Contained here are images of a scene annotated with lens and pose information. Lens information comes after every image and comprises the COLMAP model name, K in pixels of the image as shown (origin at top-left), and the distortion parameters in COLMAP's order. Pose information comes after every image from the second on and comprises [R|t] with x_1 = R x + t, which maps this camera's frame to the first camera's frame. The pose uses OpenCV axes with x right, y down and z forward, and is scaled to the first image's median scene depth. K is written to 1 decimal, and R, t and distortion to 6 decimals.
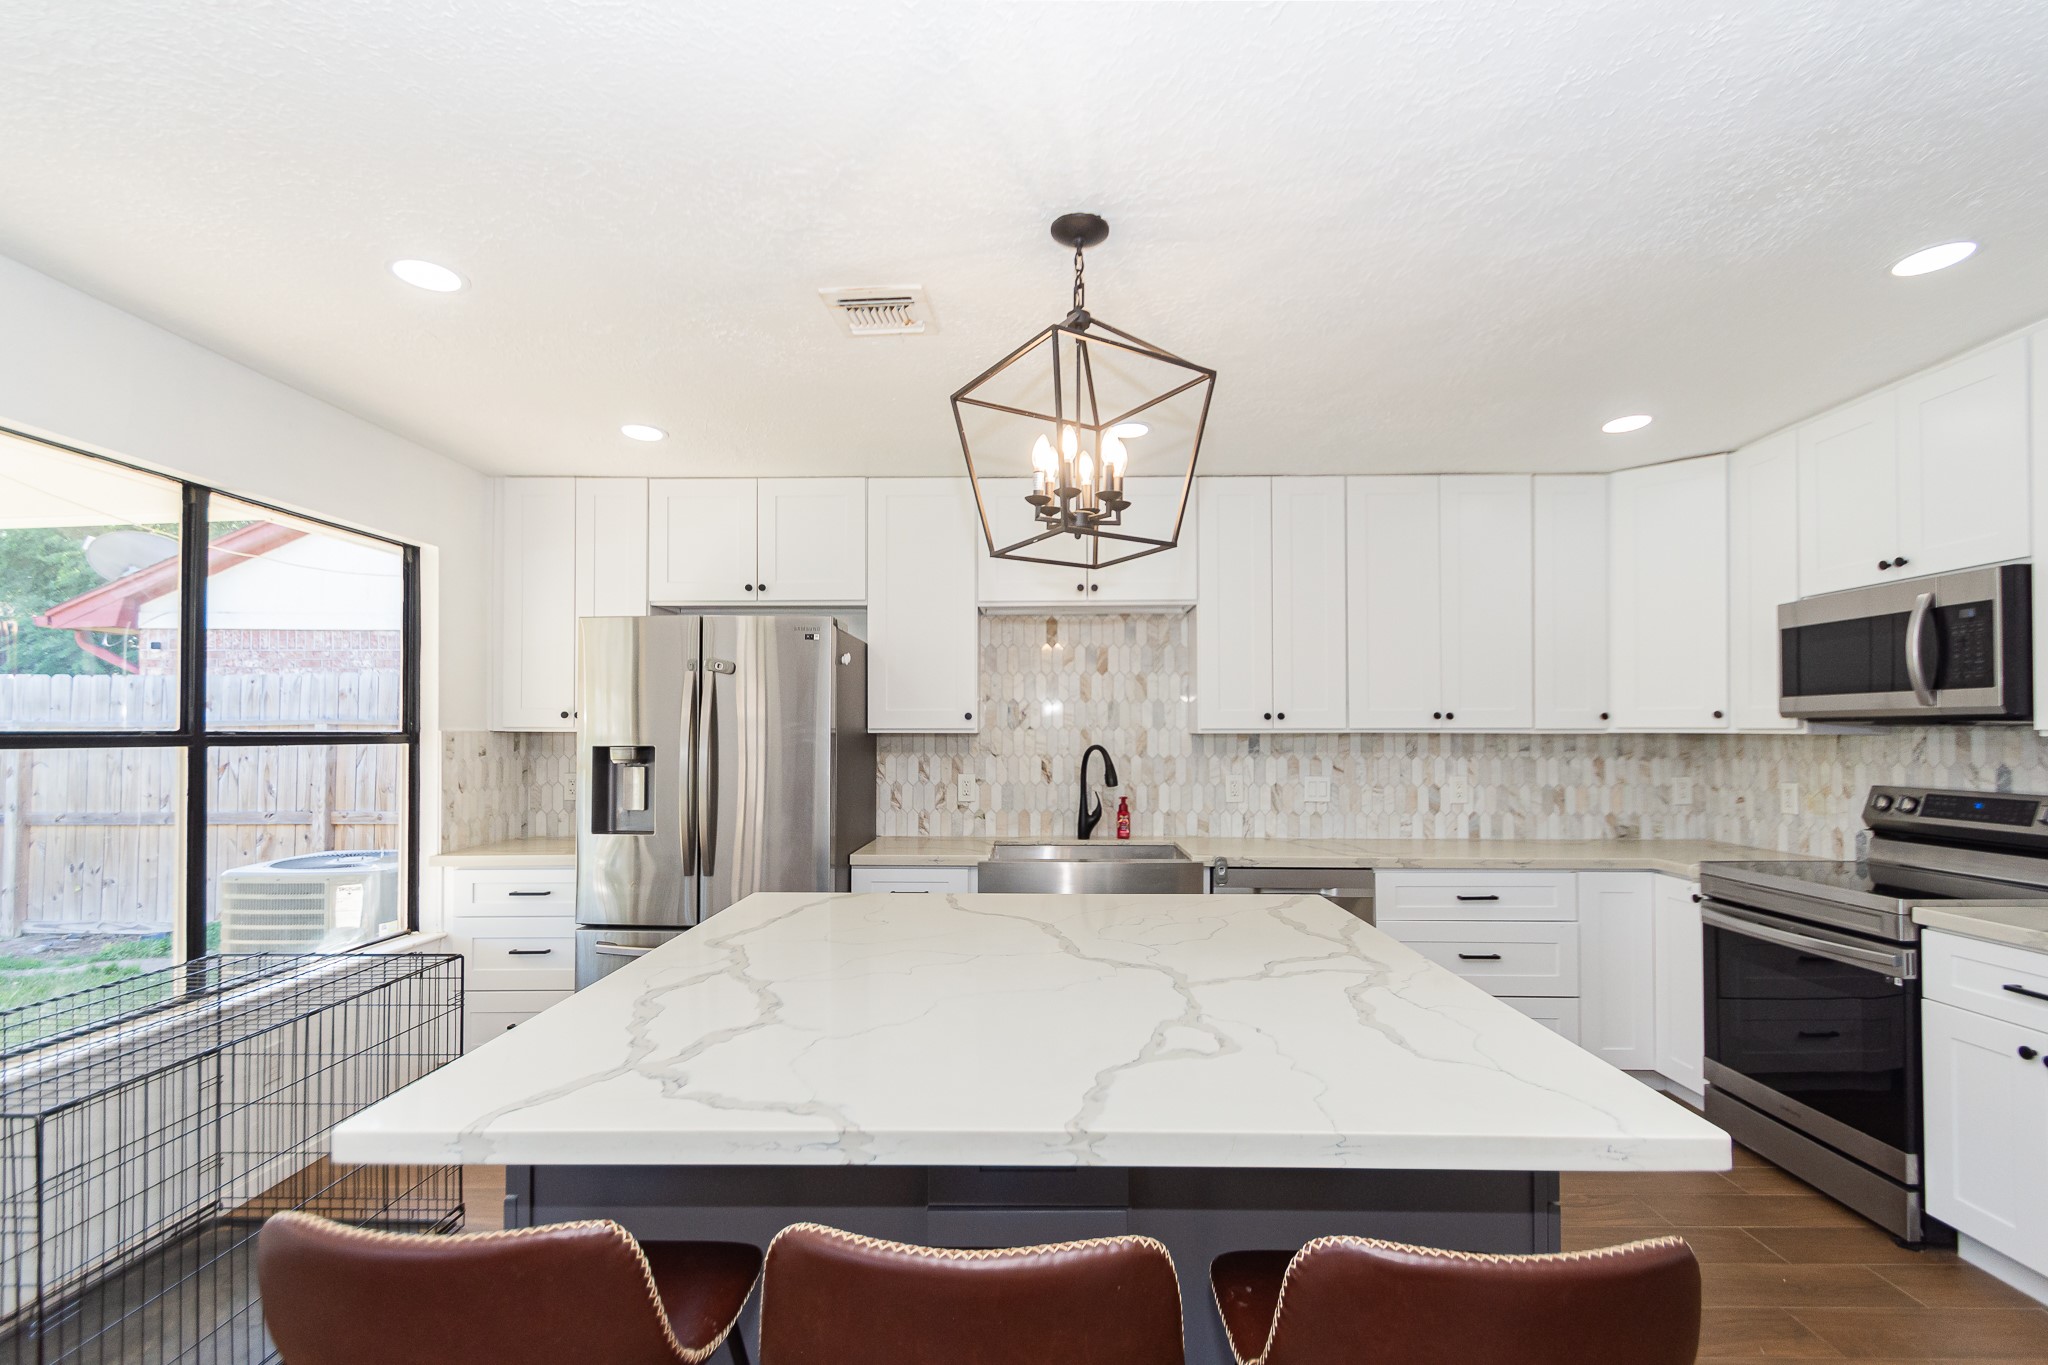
lens RADIAL K [[924.2, 0, 1031.1], [0, 924.2, 713.1], [0, 0, 1]] dist [0.006681, -0.001881]
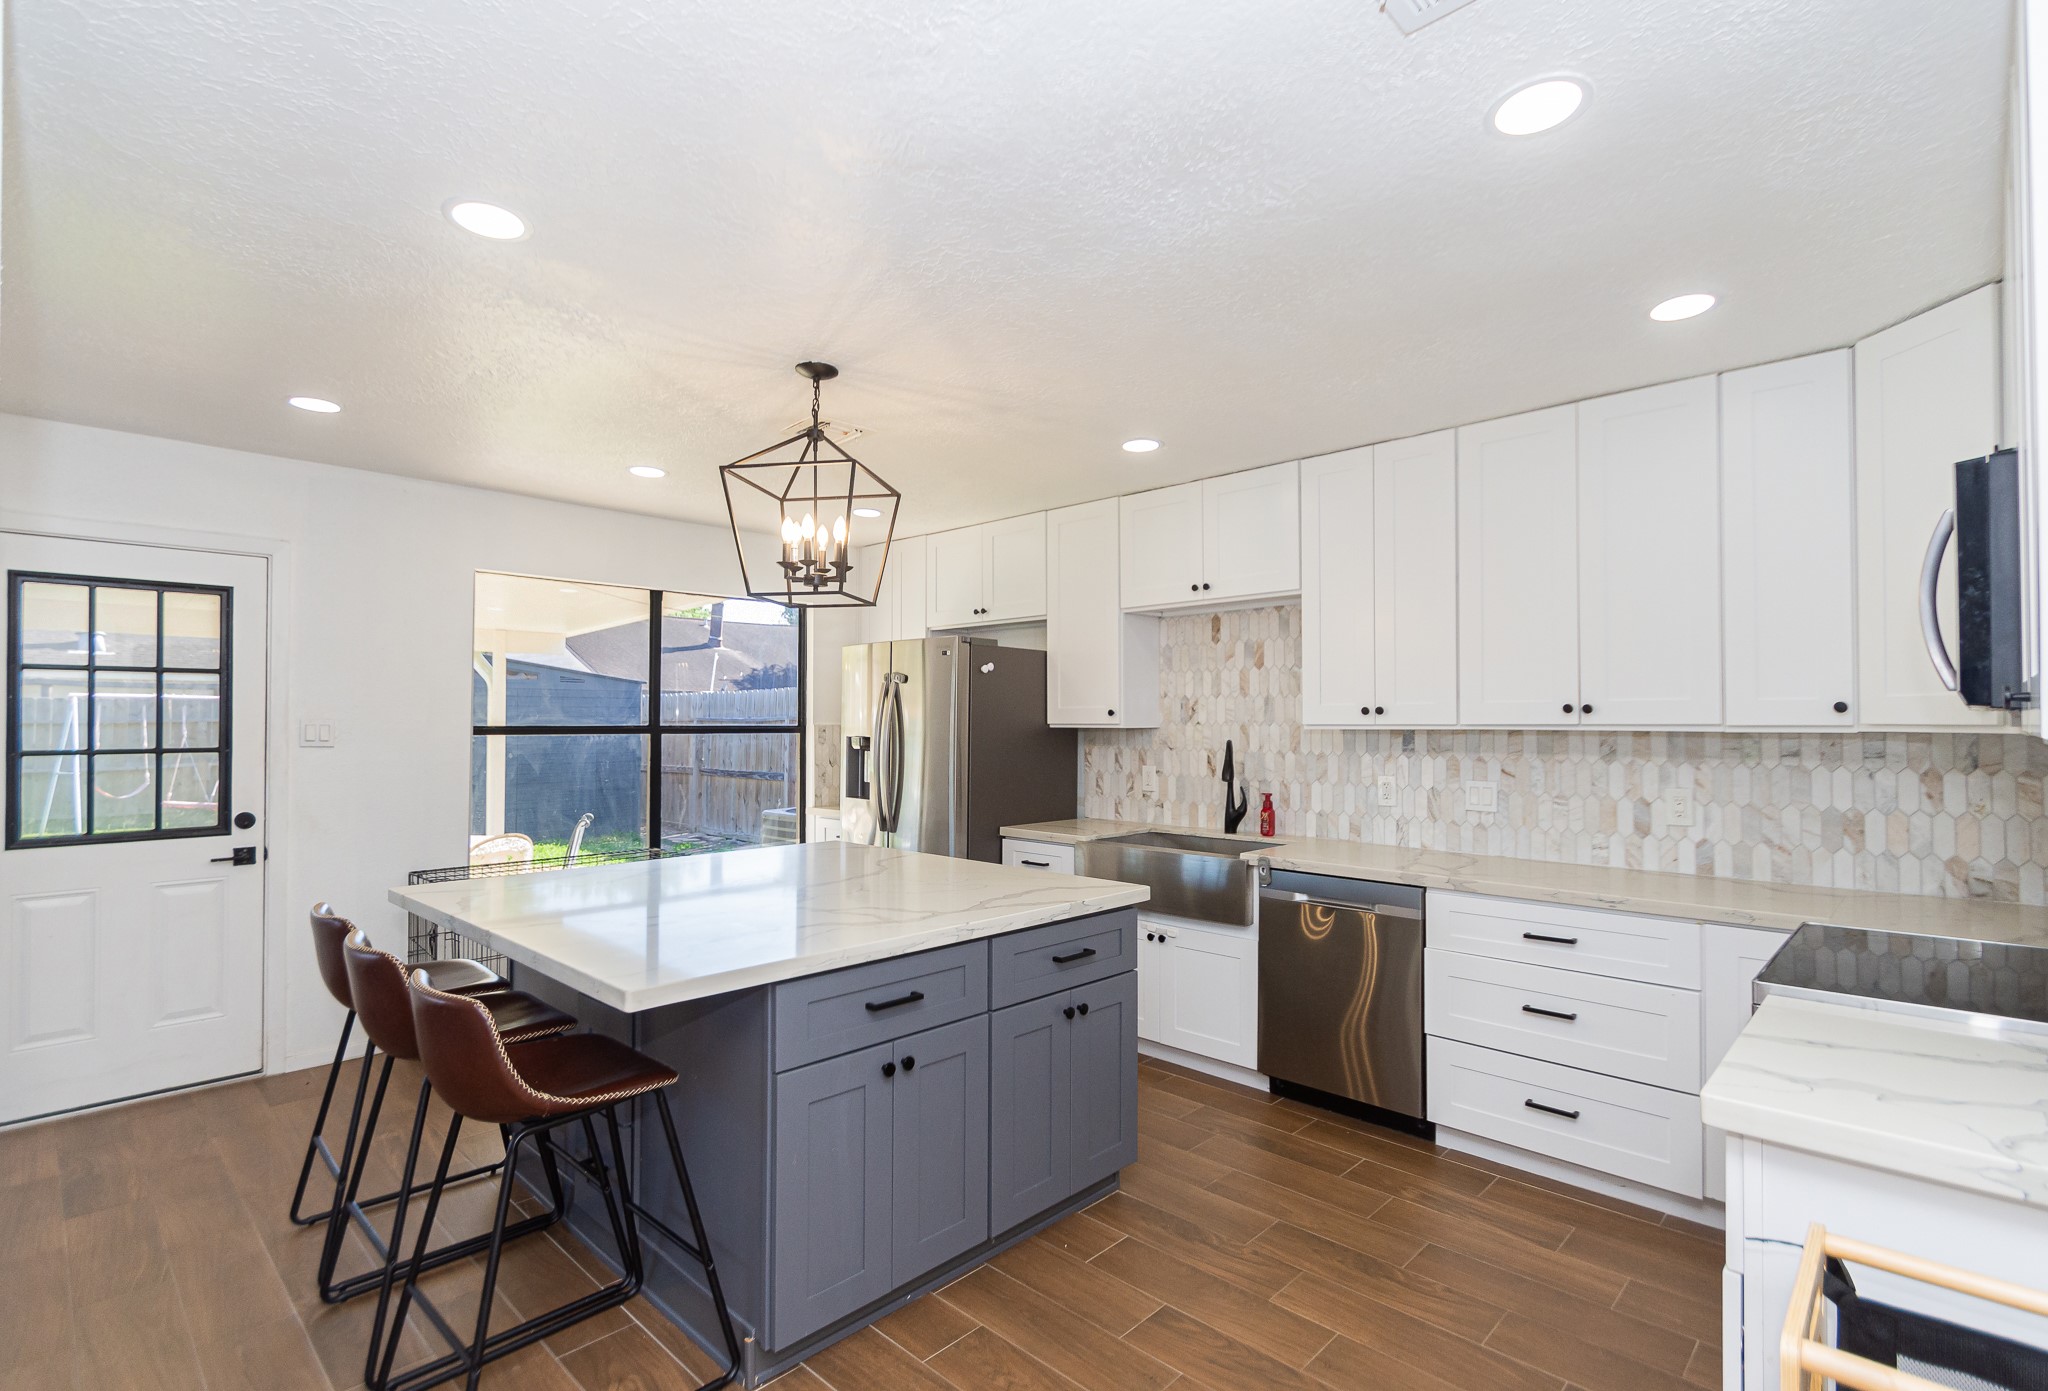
lens RADIAL K [[976.9, 0, 1034.4], [0, 976.9, 704.3], [0, 0, 1]] dist [0.003377, 0.001177]
pose [[0.732128, -0.011487, -0.681071, 0.618771], [0.013774, 0.999903, -0.002057, -0.005240], [0.681028, -0.007875, 0.732215, 0.071628]]
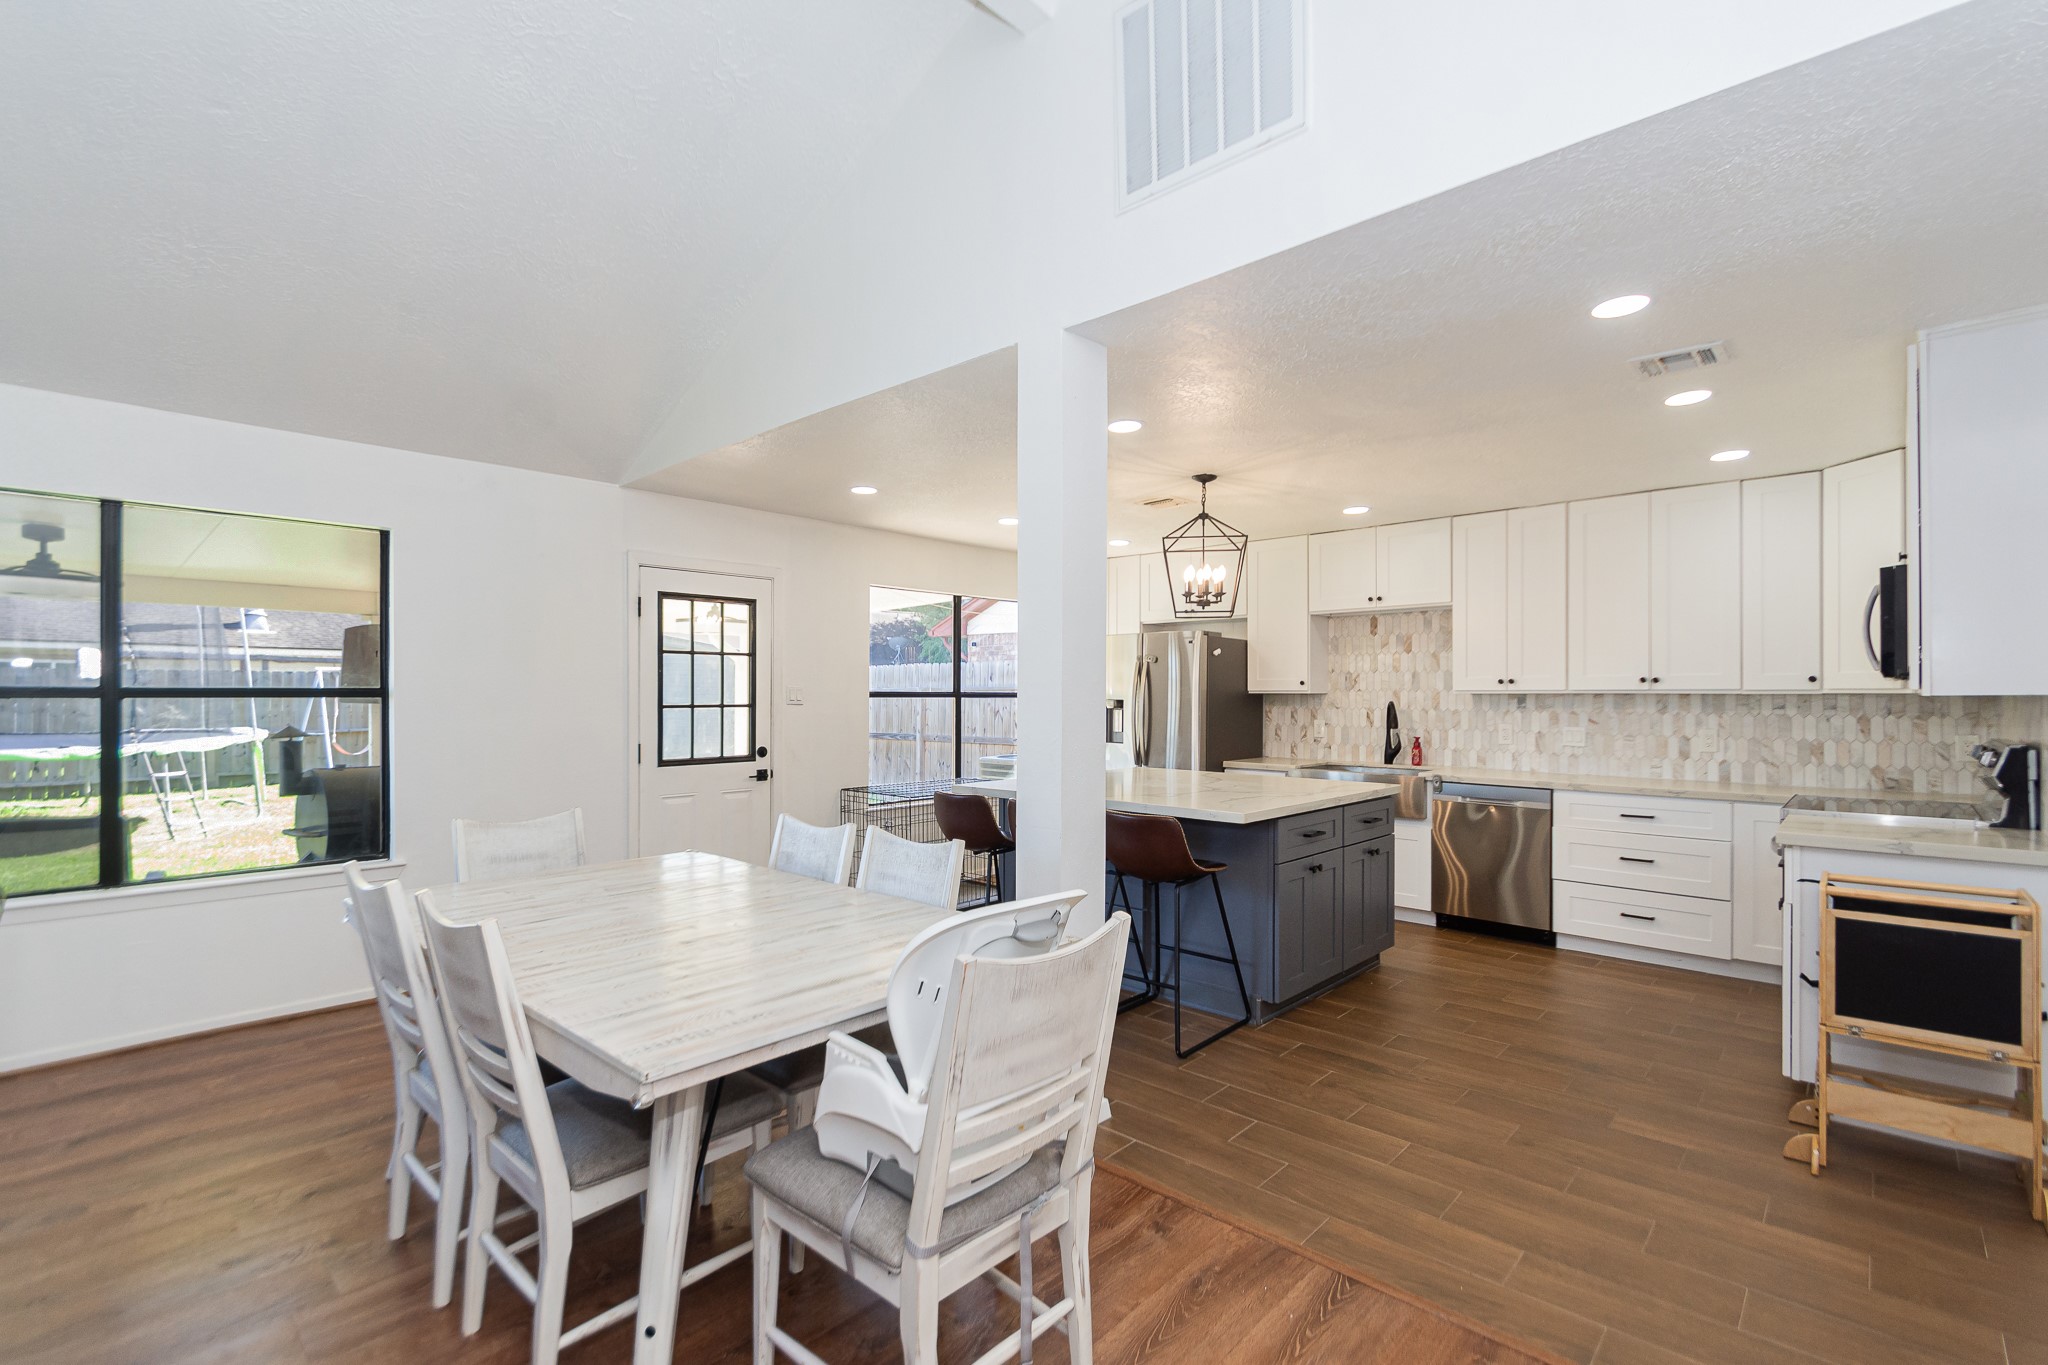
lens RADIAL K [[924.2, 0, 1011.3], [0, 924.2, 686.2], [0, 0, 1]] dist [0.006681, -0.001881]
pose [[0.736372, -0.004628, -0.676561, 0.610996], [0.011778, 0.999913, 0.005980, -0.006267], [0.676475, -0.012372, 0.736362, -0.507625]]
